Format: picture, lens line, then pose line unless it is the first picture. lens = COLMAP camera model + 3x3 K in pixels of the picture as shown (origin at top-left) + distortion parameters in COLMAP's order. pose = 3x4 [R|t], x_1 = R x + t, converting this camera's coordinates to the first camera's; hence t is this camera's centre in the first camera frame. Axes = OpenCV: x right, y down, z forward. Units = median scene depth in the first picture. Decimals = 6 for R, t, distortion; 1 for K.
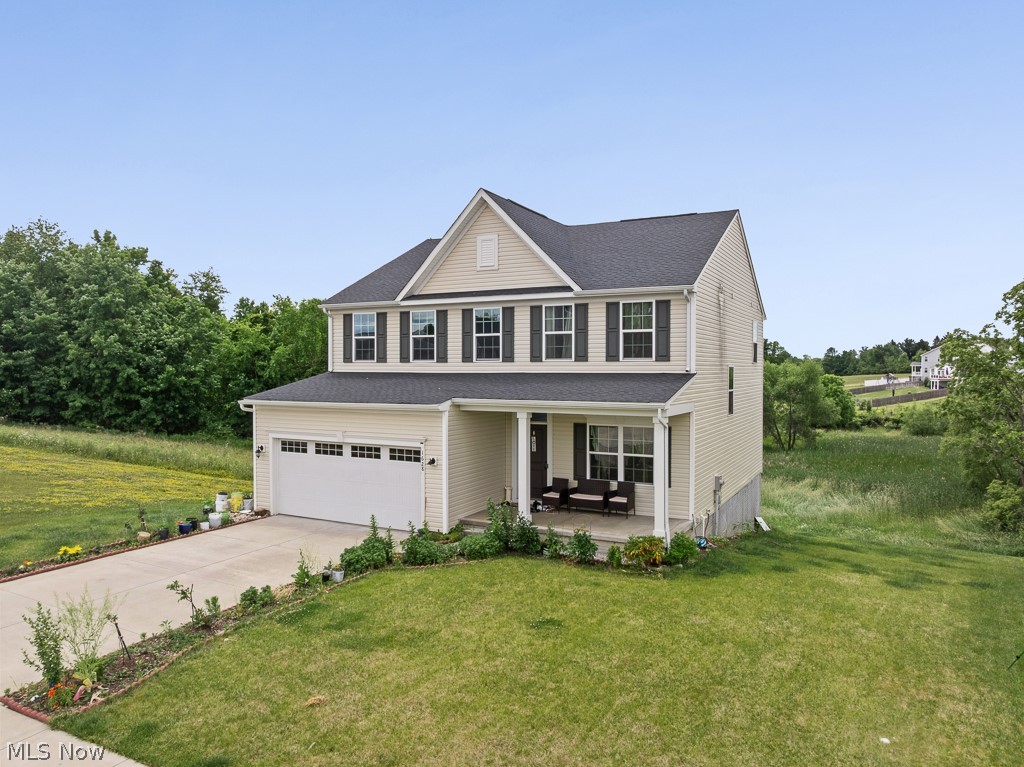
lens RADIAL K [[716.6, 0, 512.0], [0, 716.6, 383.5], [0, 0, 1]] dist [-0.034152, -0.000523]
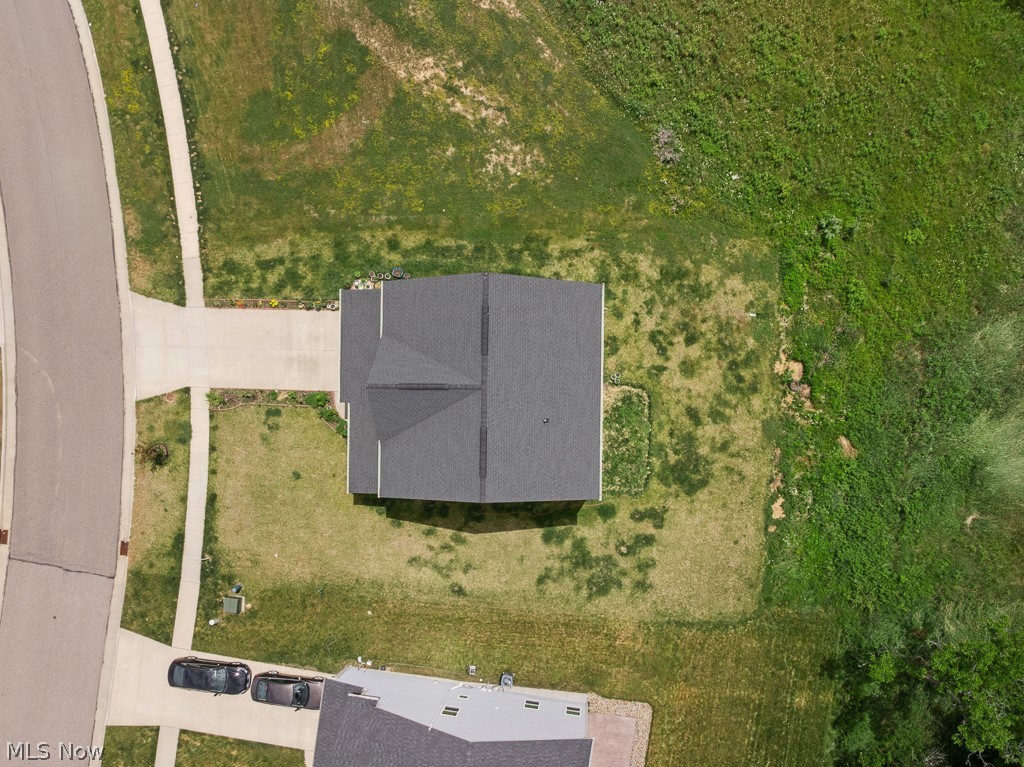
lens RADIAL K [[800.4, 0, 595.0], [0, 800.4, 418.2], [0, 0, 1]] dist [-0.004957, -0.069999]
pose [[0.449639, 0.893195, -0.005326, 0.321155], [-0.017872, 0.014958, 0.999728, -2.467682], [0.893032, -0.449422, 0.022689, 1.544170]]
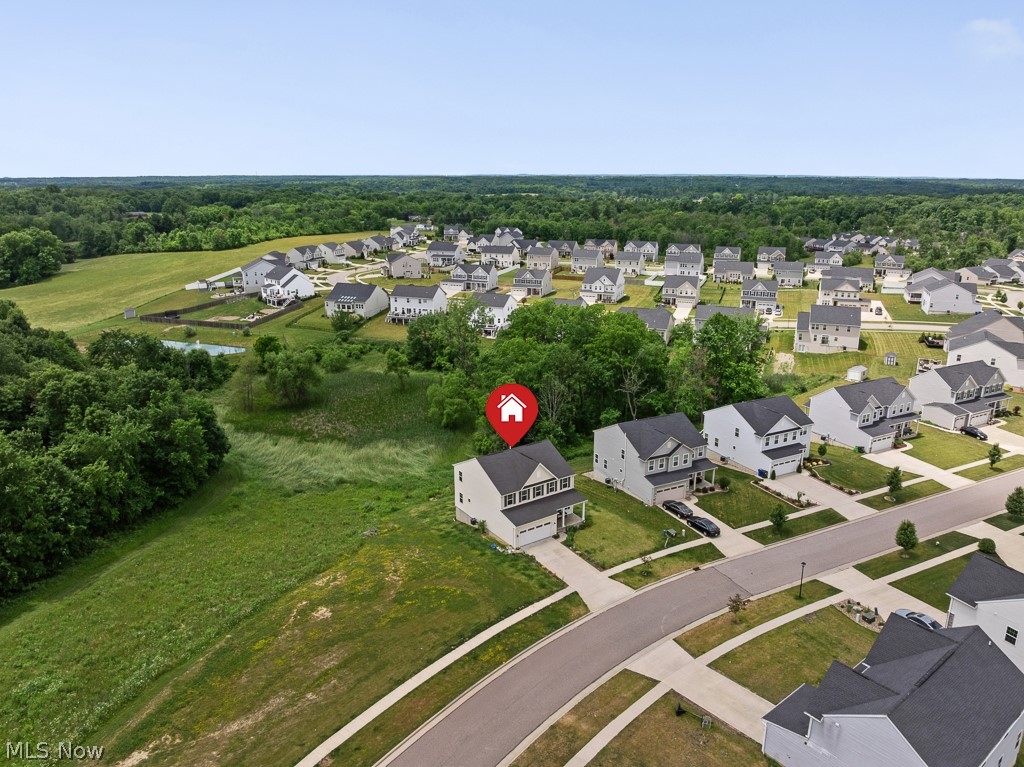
lens RADIAL K [[716.6, 0, 512.0], [0, 716.6, 383.5], [0, 0, 1]] dist [-0.034152, -0.000523]
pose [[0.471020, -0.247202, 0.846777, -4.122413], [0.018035, 0.962429, 0.270933, -2.132594], [-0.881938, -0.112343, 0.457782, -0.928683]]
